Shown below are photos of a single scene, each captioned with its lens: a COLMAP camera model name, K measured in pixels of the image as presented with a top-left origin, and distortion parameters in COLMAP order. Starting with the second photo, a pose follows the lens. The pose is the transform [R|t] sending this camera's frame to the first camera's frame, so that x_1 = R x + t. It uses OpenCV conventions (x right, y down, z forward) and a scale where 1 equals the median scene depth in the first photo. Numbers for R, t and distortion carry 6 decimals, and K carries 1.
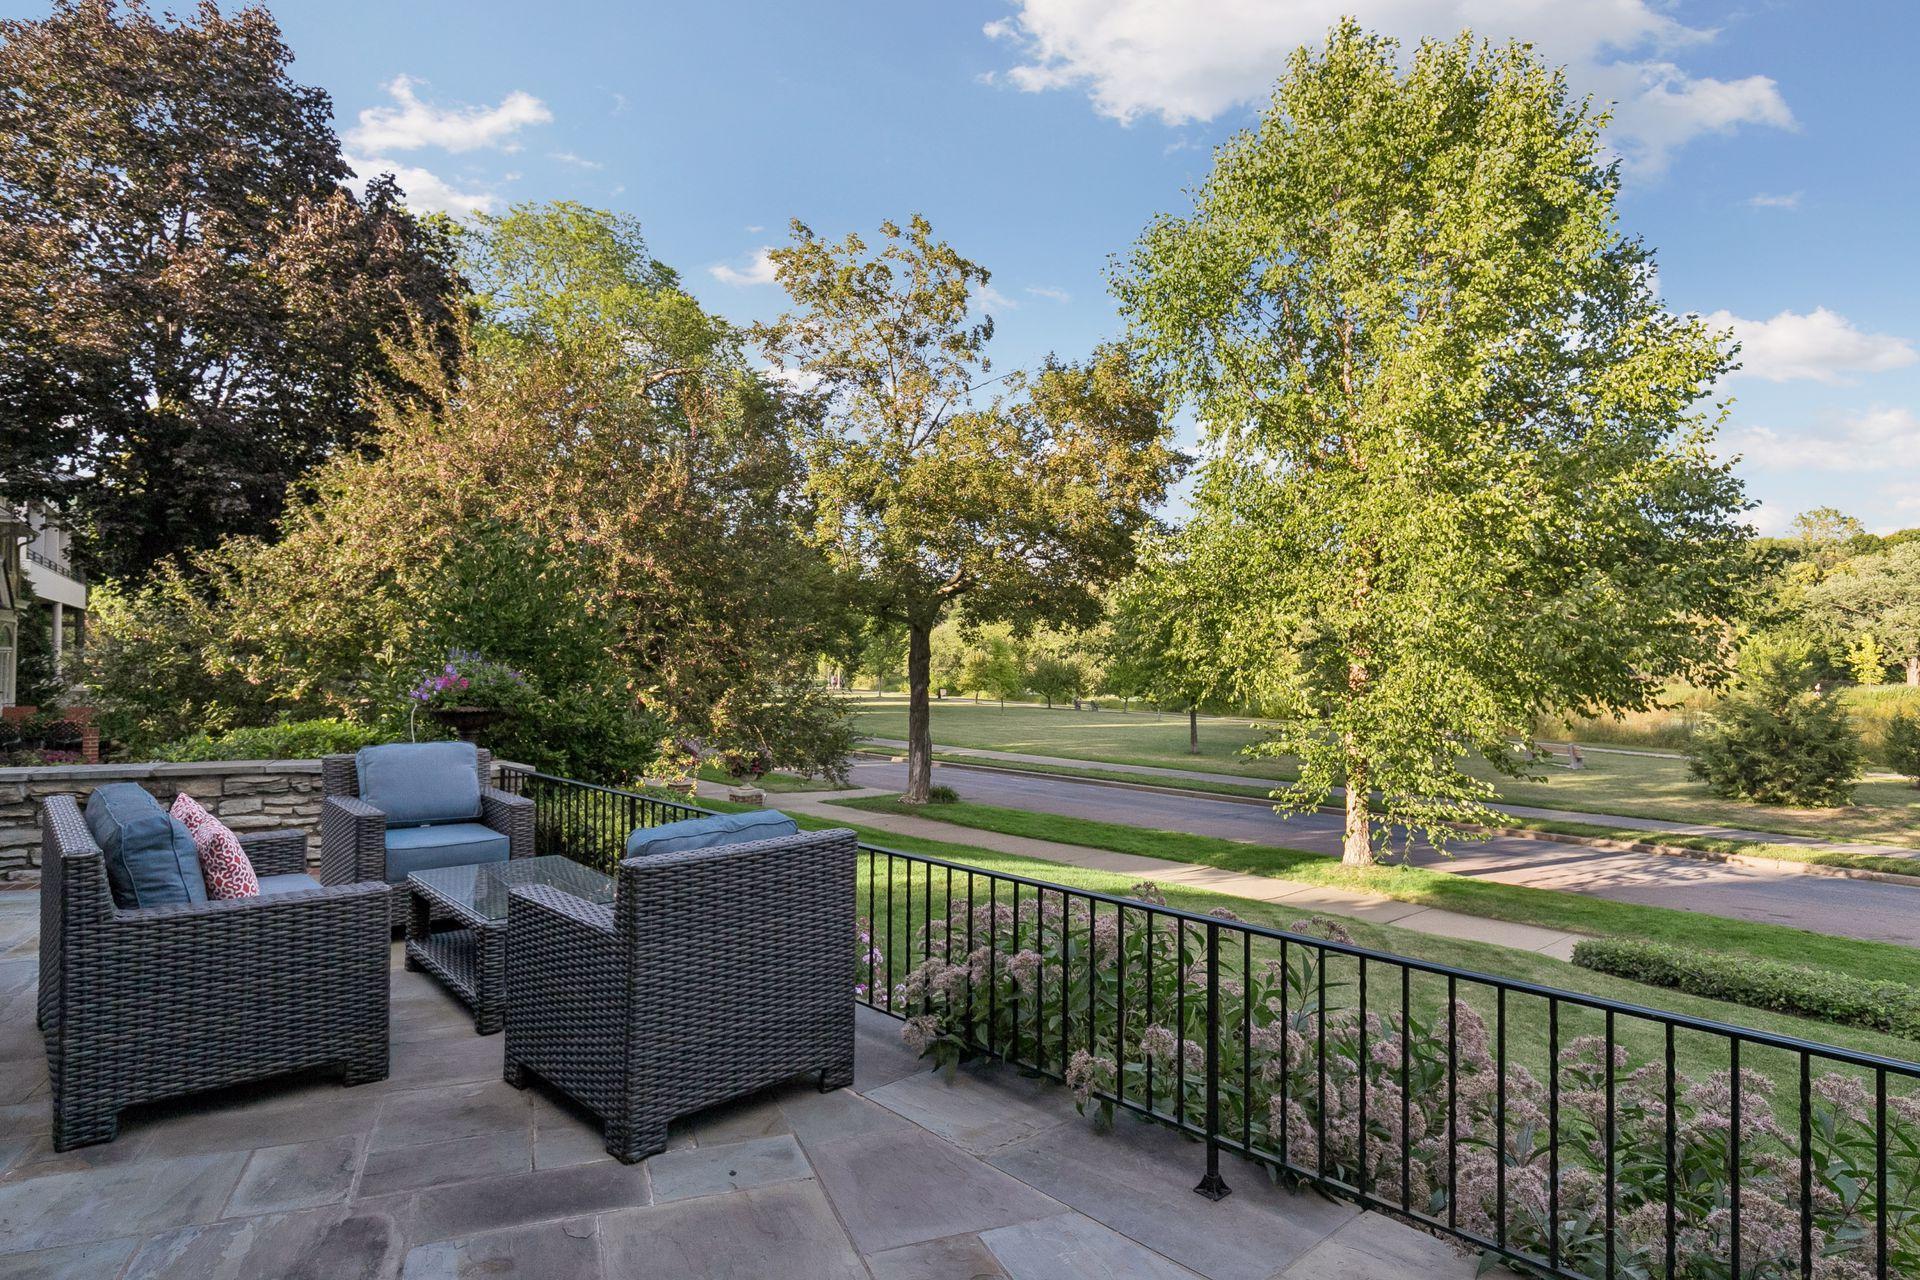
lens RADIAL K [[1077.8, 0, 960.0], [0, 1077.8, 640.0], [0, 0, 1]] dist [0.026758, 0.000364]
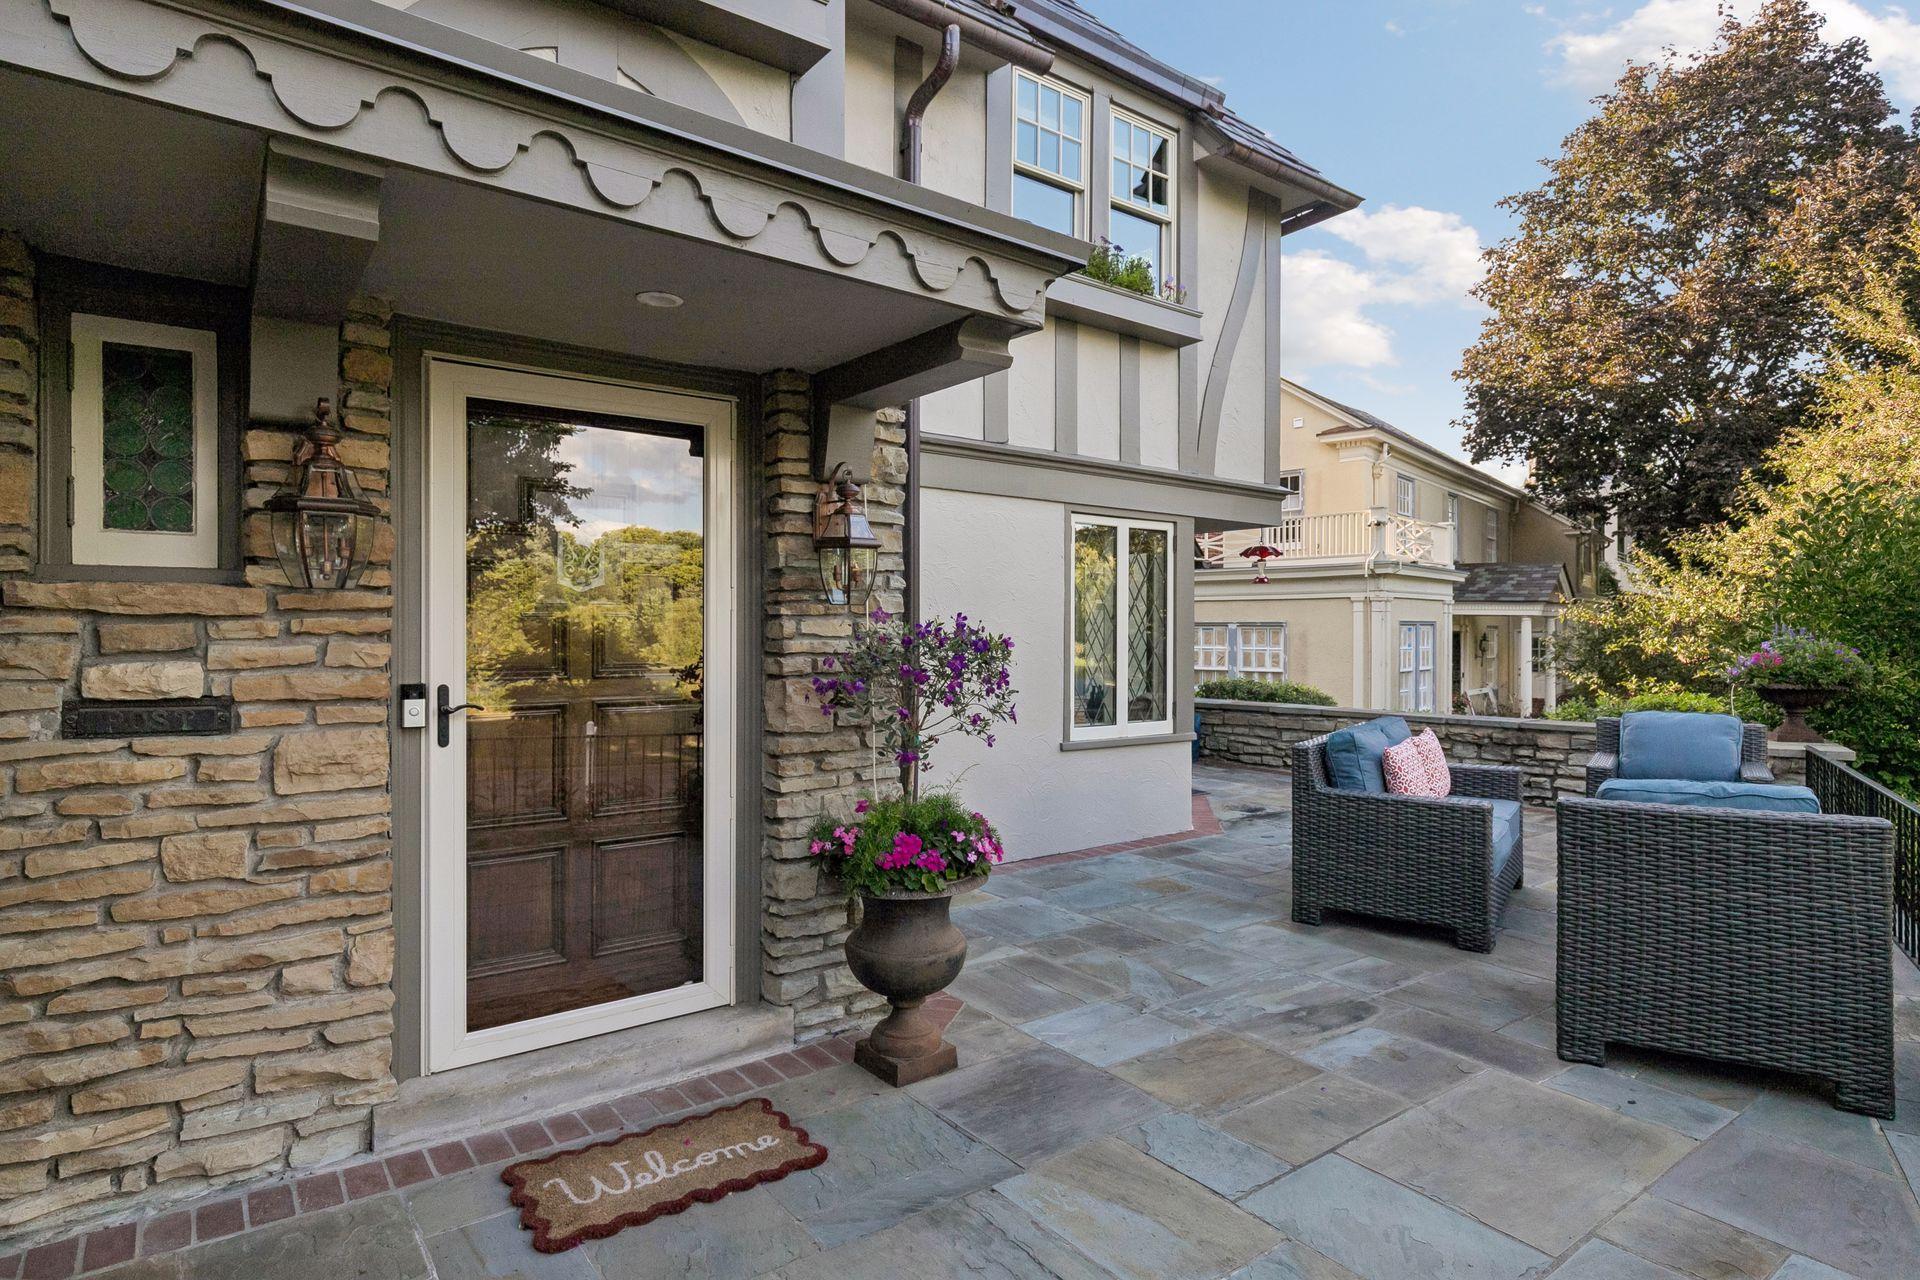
lens RADIAL K [[1065.9, 0, 960.0], [0, 1065.9, 640.0], [0, 0, 1]] dist [0.005781, 0.000969]
pose [[0.237267, -0.009088, -0.971402, 0.331920], [0.019700, 0.999796, -0.004542, 0.012899], [0.971245, -0.018059, 0.237397, 0.055827]]
